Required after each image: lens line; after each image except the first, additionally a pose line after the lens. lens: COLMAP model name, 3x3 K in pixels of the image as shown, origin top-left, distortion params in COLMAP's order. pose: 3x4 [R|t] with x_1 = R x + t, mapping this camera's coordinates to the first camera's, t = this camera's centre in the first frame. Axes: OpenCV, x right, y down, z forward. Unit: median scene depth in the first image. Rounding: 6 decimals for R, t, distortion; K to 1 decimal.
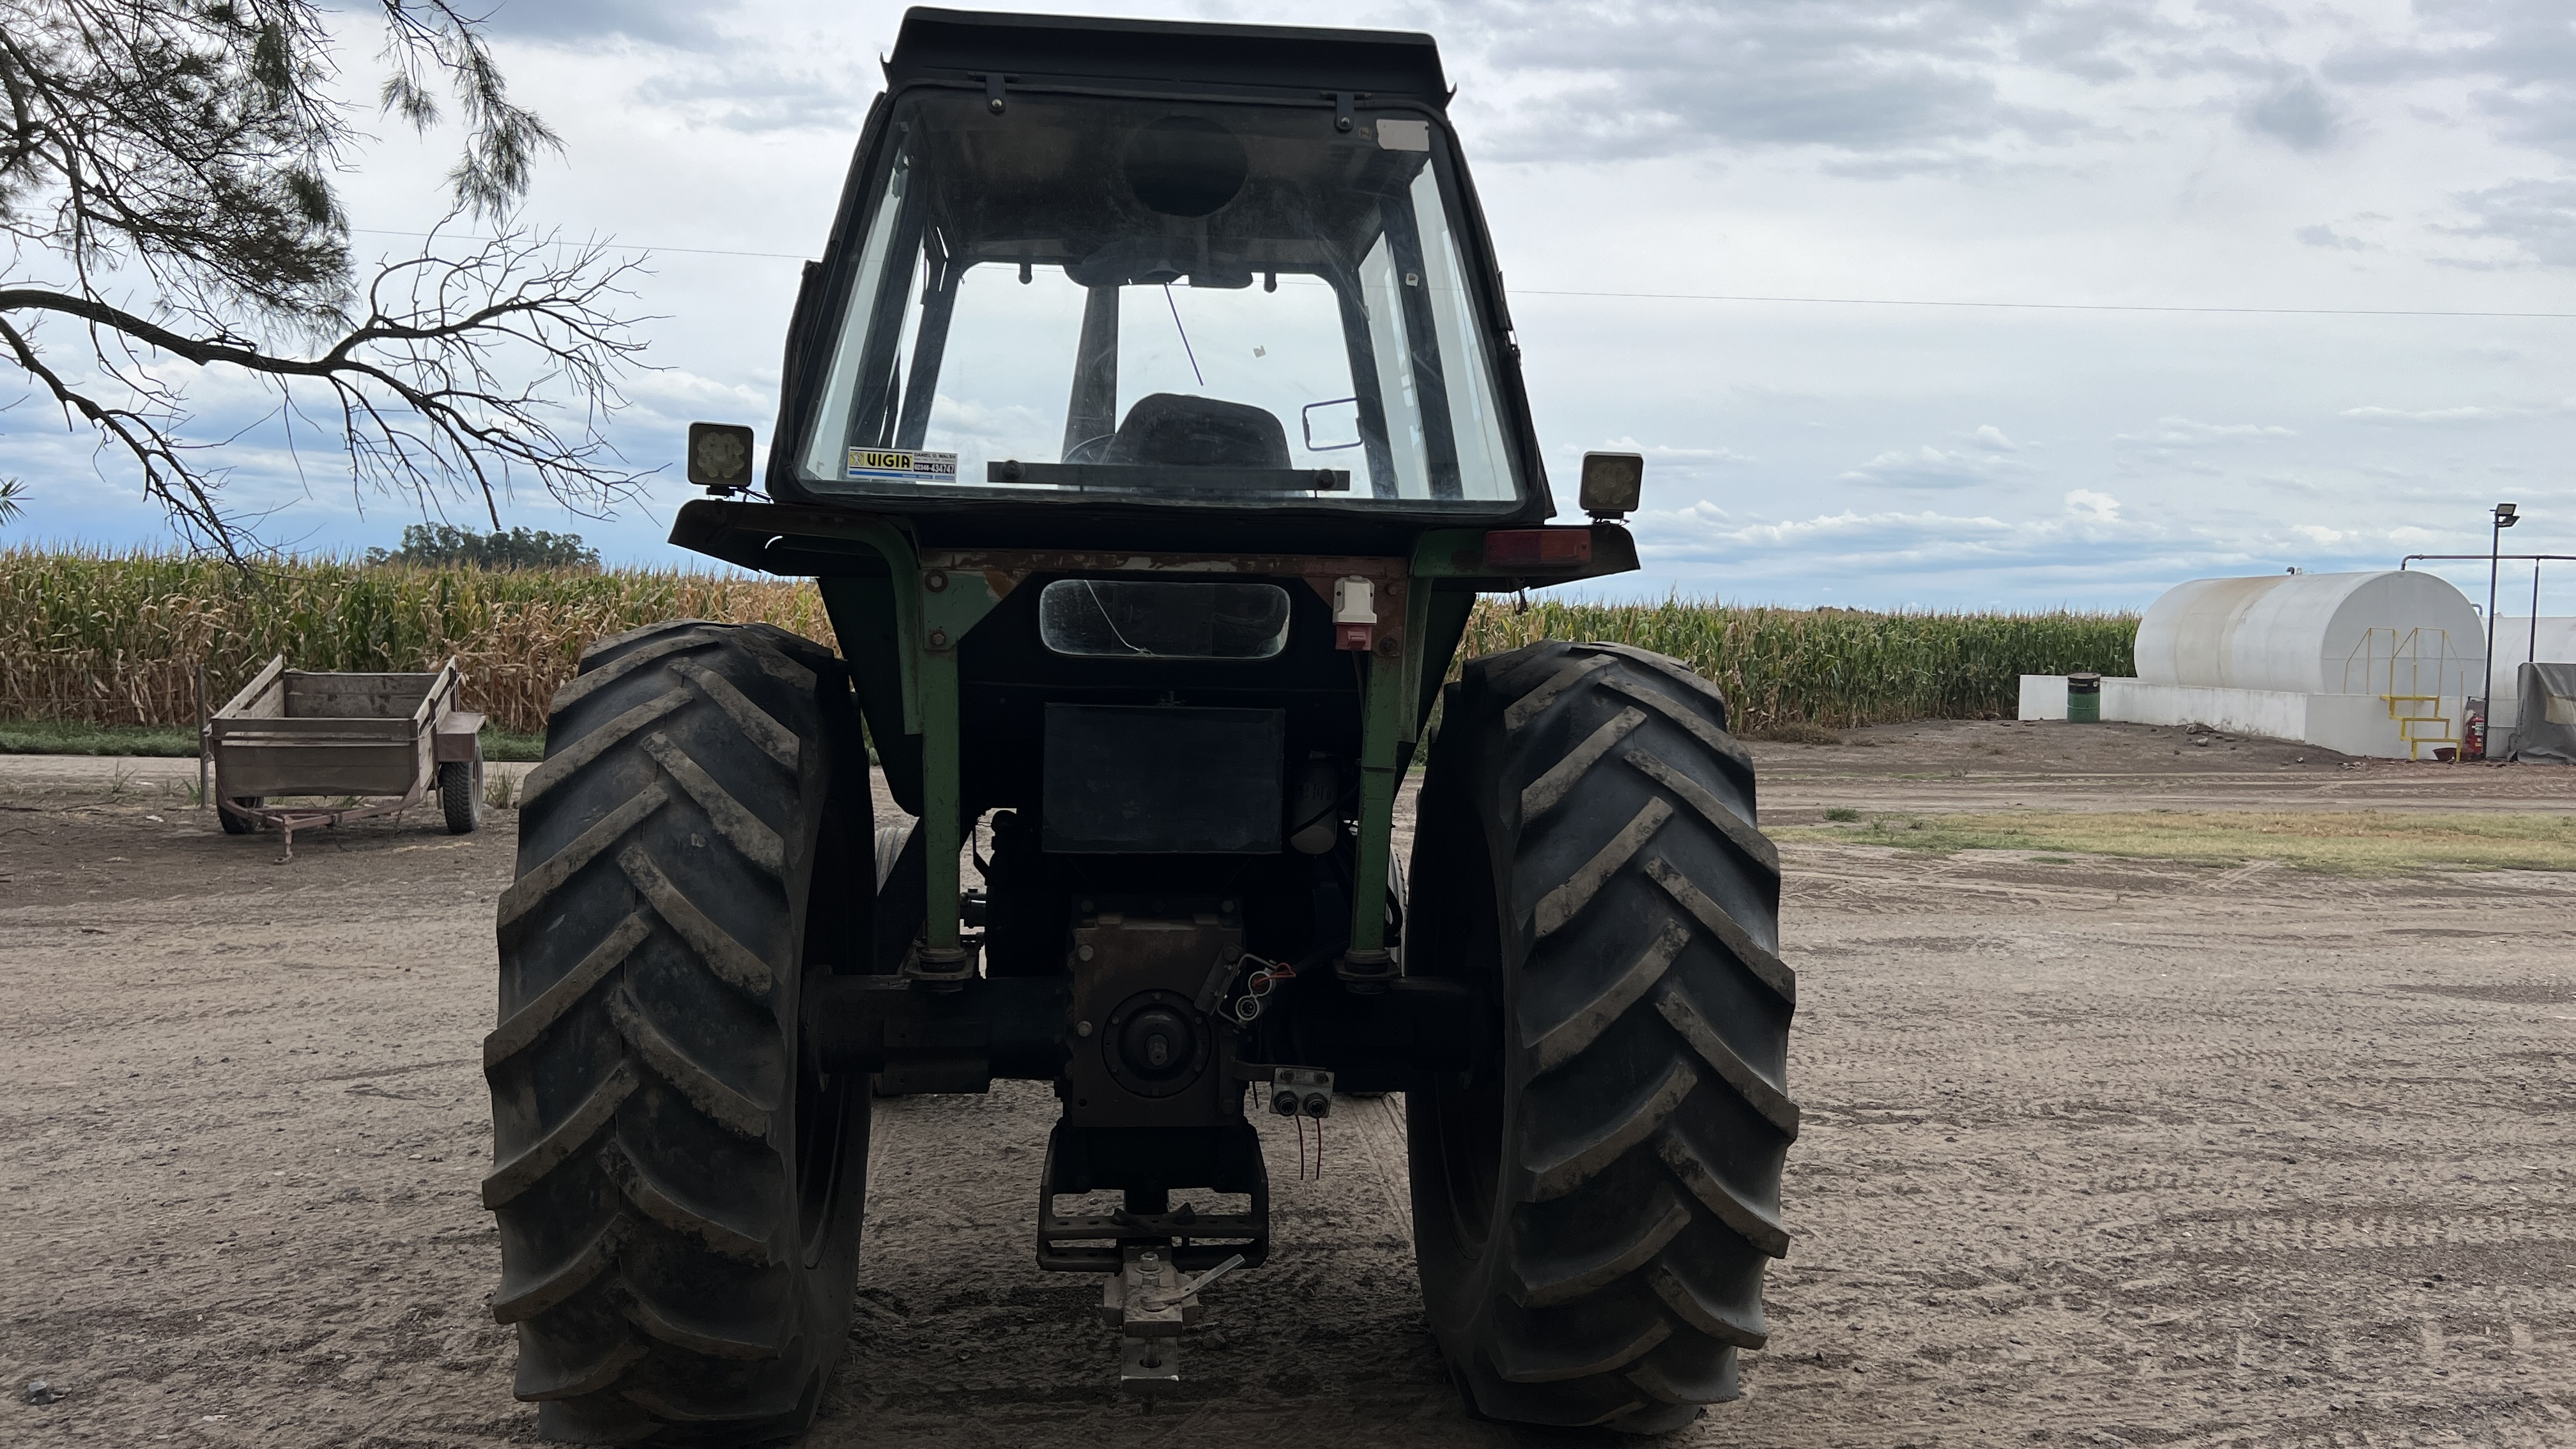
lens RADIAL K [[1941.7, 0, 1296.7], [0, 1941.7, 738.9], [0, 0, 1]] dist [0.067417, -0.081992]
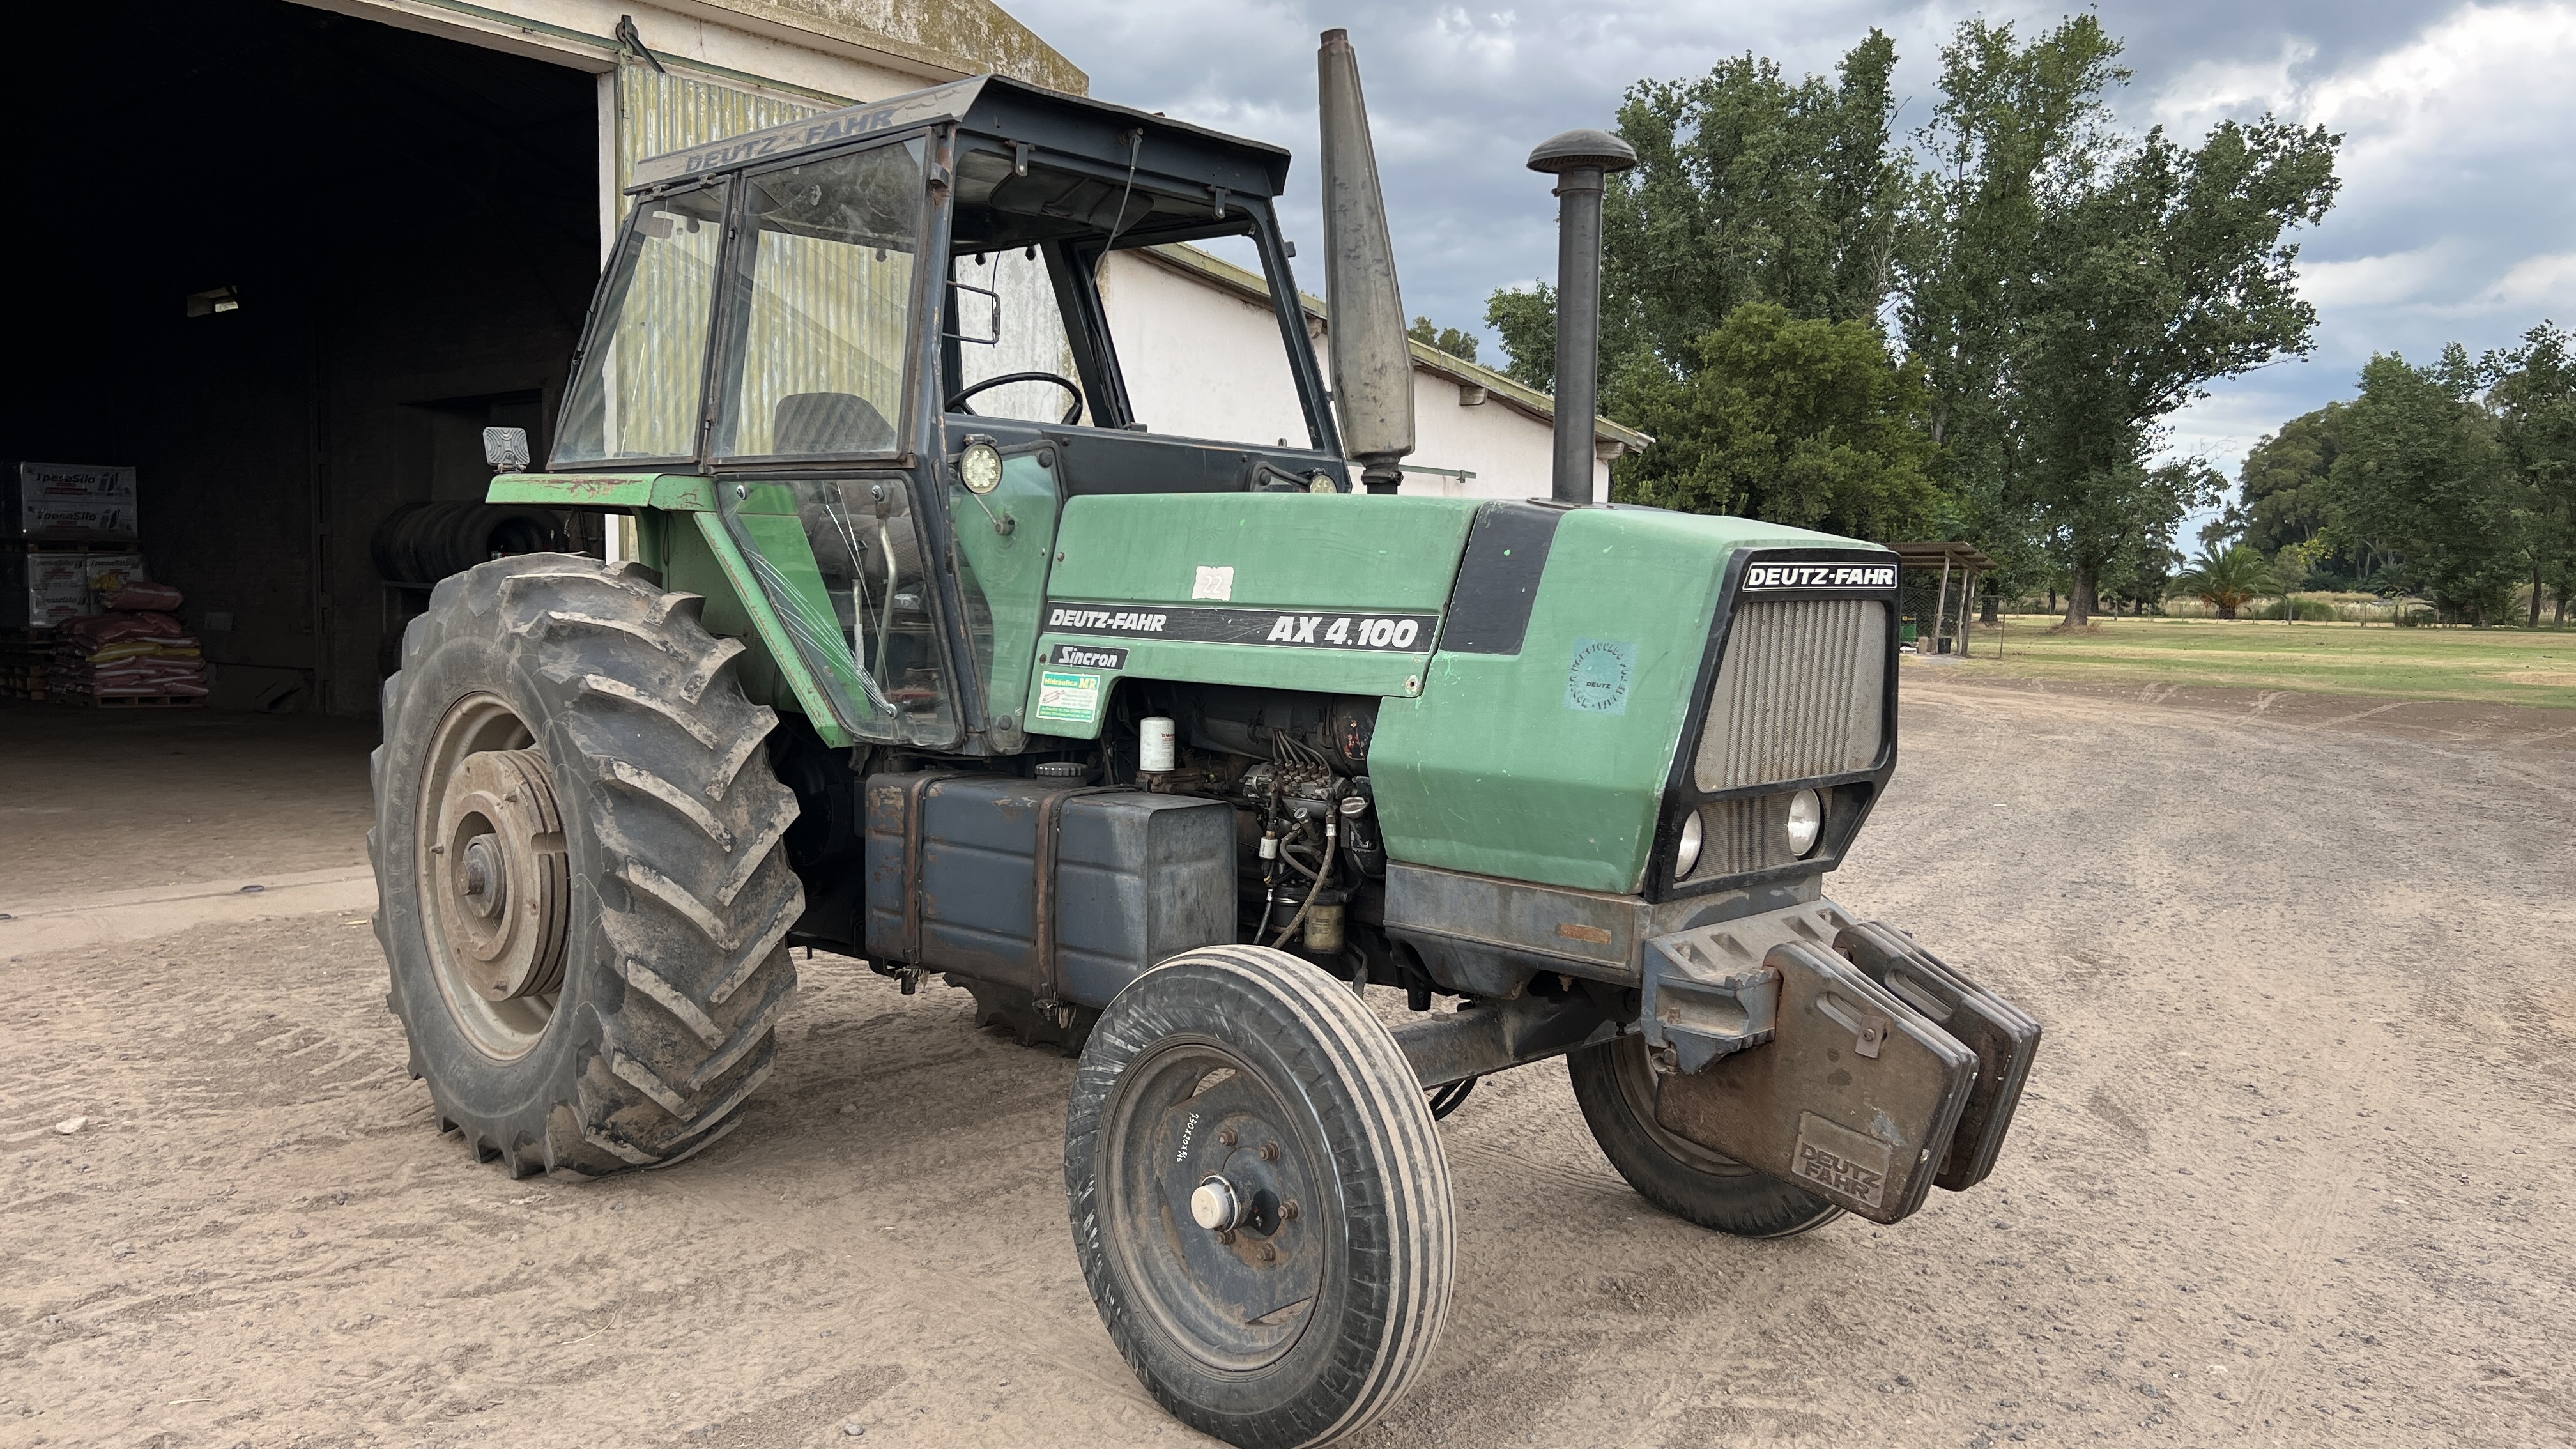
lens RADIAL K [[1941.7, 0, 1299.0], [0, 1941.7, 728.2], [0, 0, 1]] dist [0.067417, -0.081992]
pose [[-0.767332, 0.014837, -0.641078, 0.600673], [-0.069715, 0.991876, 0.106400, -0.107679], [0.637449, 0.126337, -0.760064, 2.317215]]
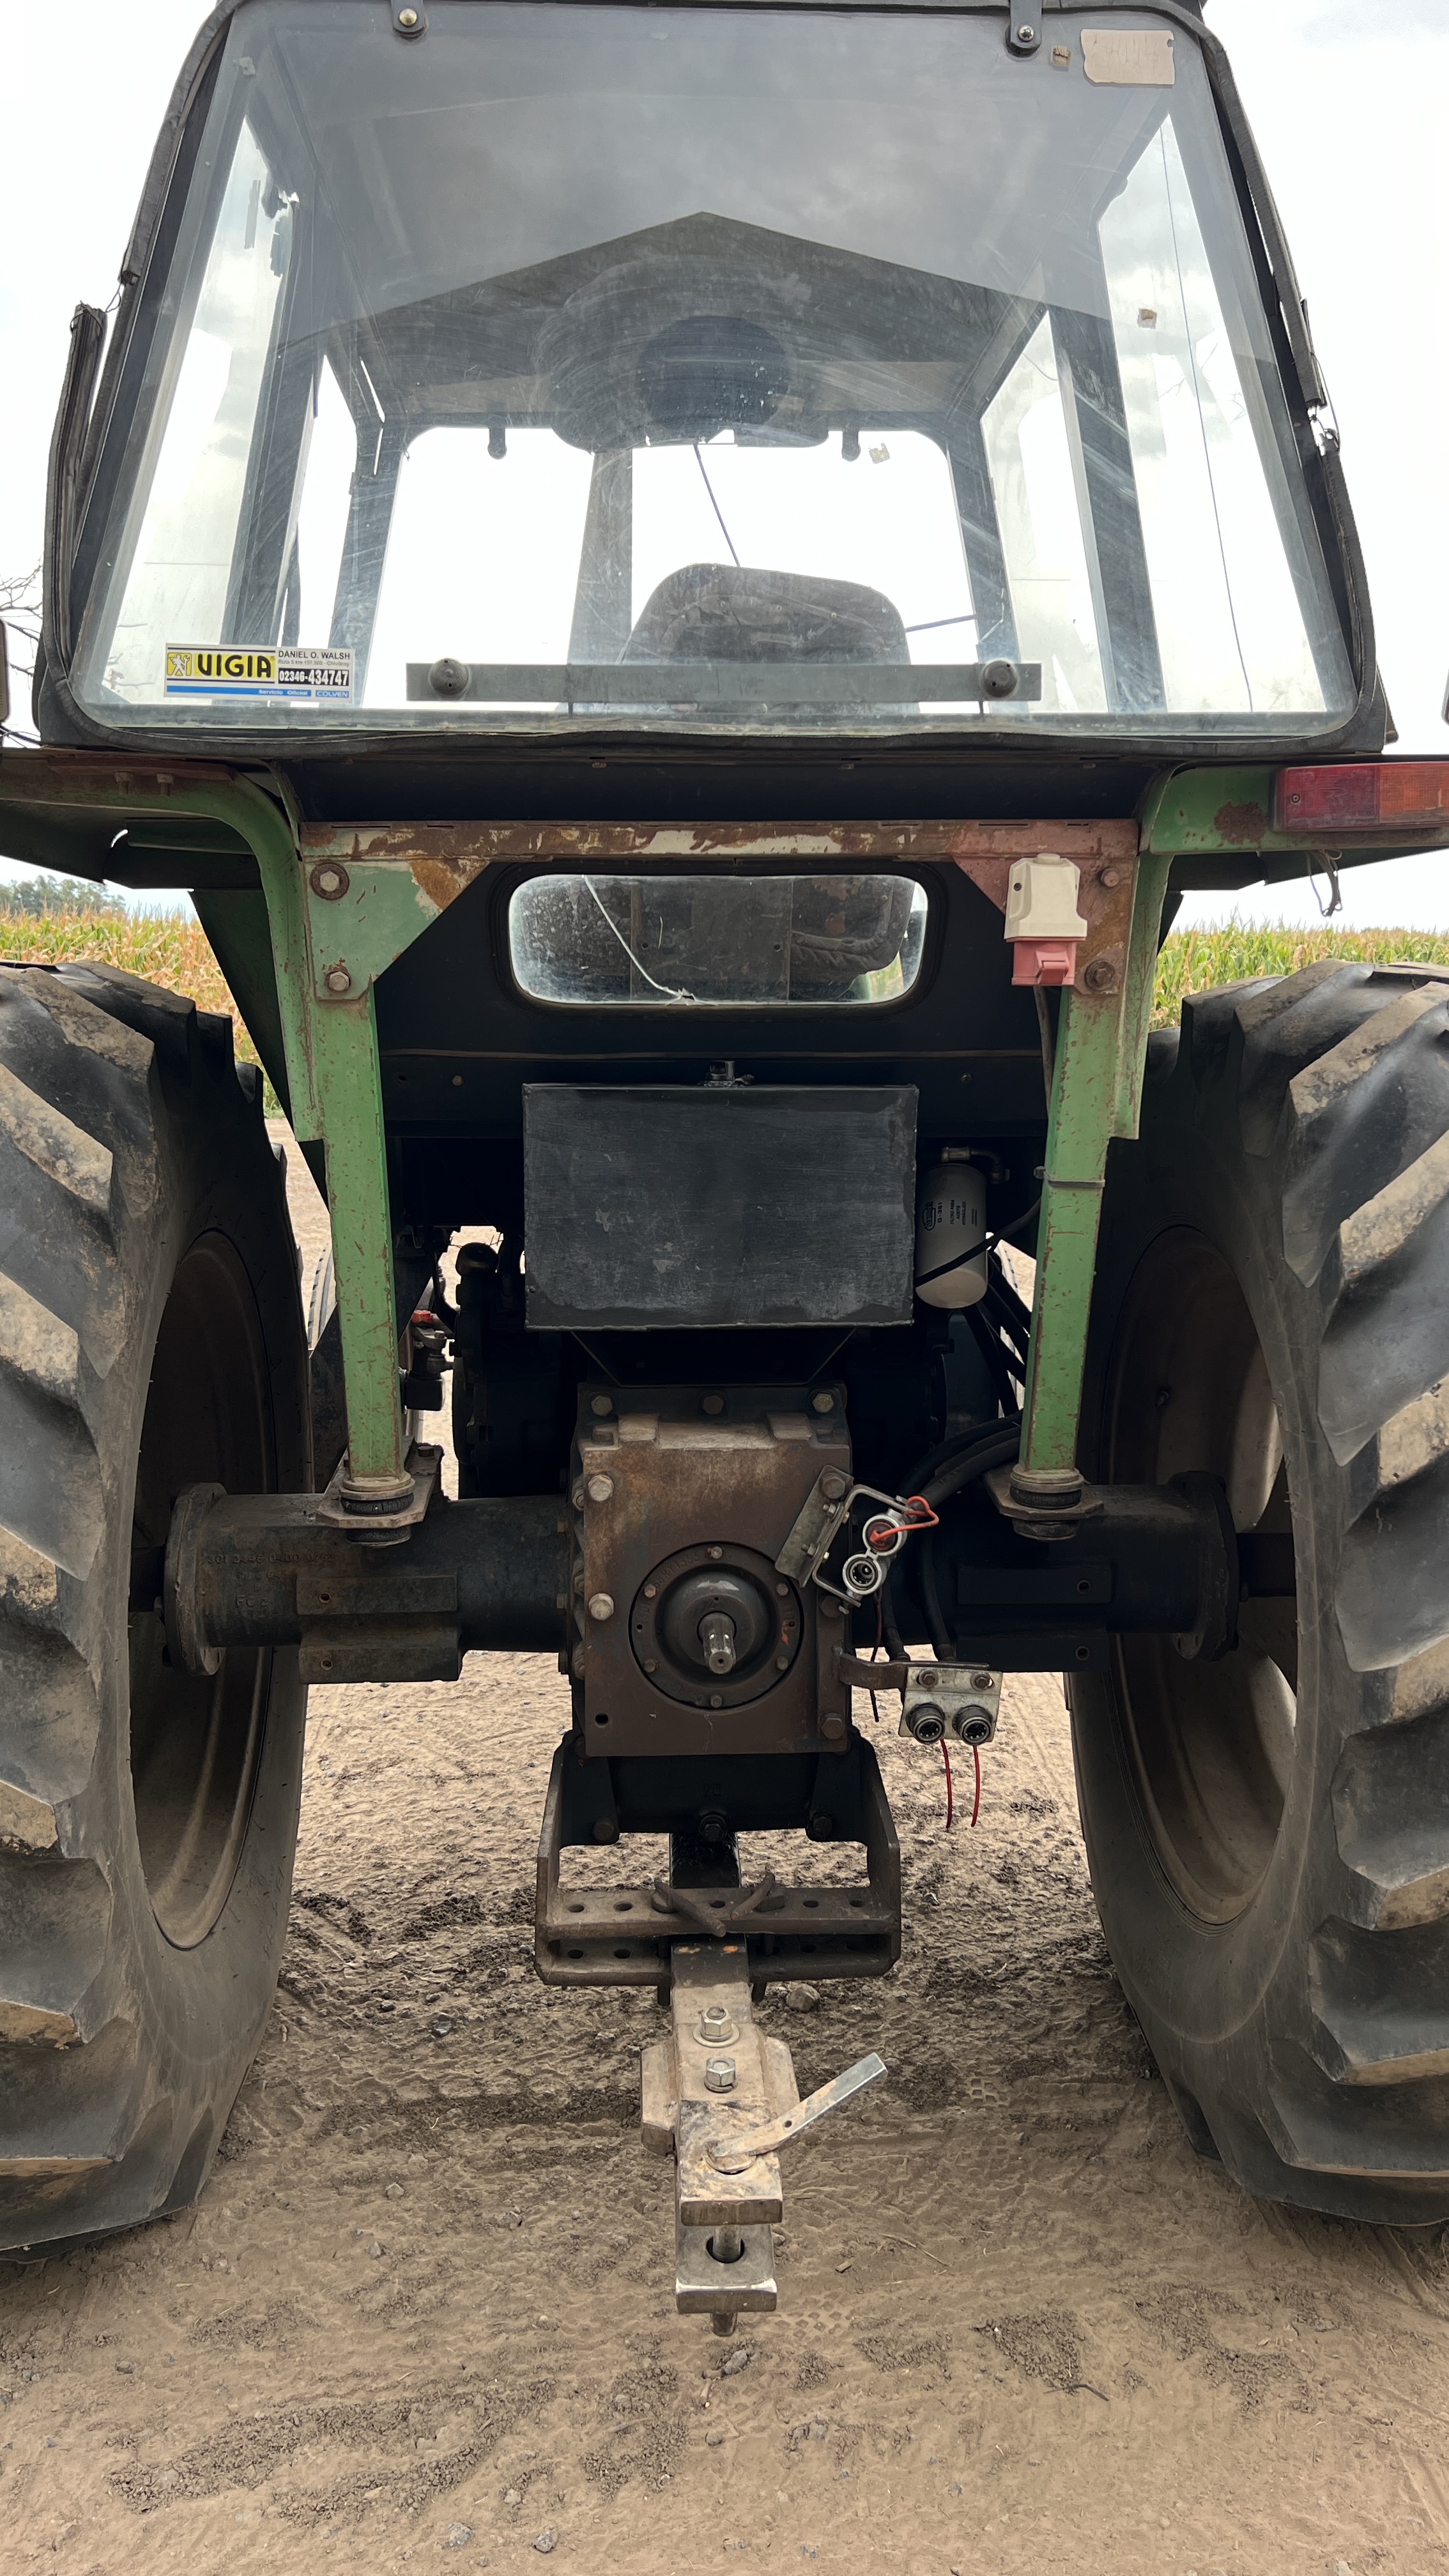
lens RADIAL K [[1941.7, 0, 716.5], [0, 1941.7, 1273.4], [0, 0, 1]] dist [0.067417, -0.081992]
pose [[0.998343, -0.012052, -0.056267, -0.032946], [0.017624, 0.994870, 0.099617, -0.017561], [0.054778, -0.100443, 0.993434, 0.362356]]
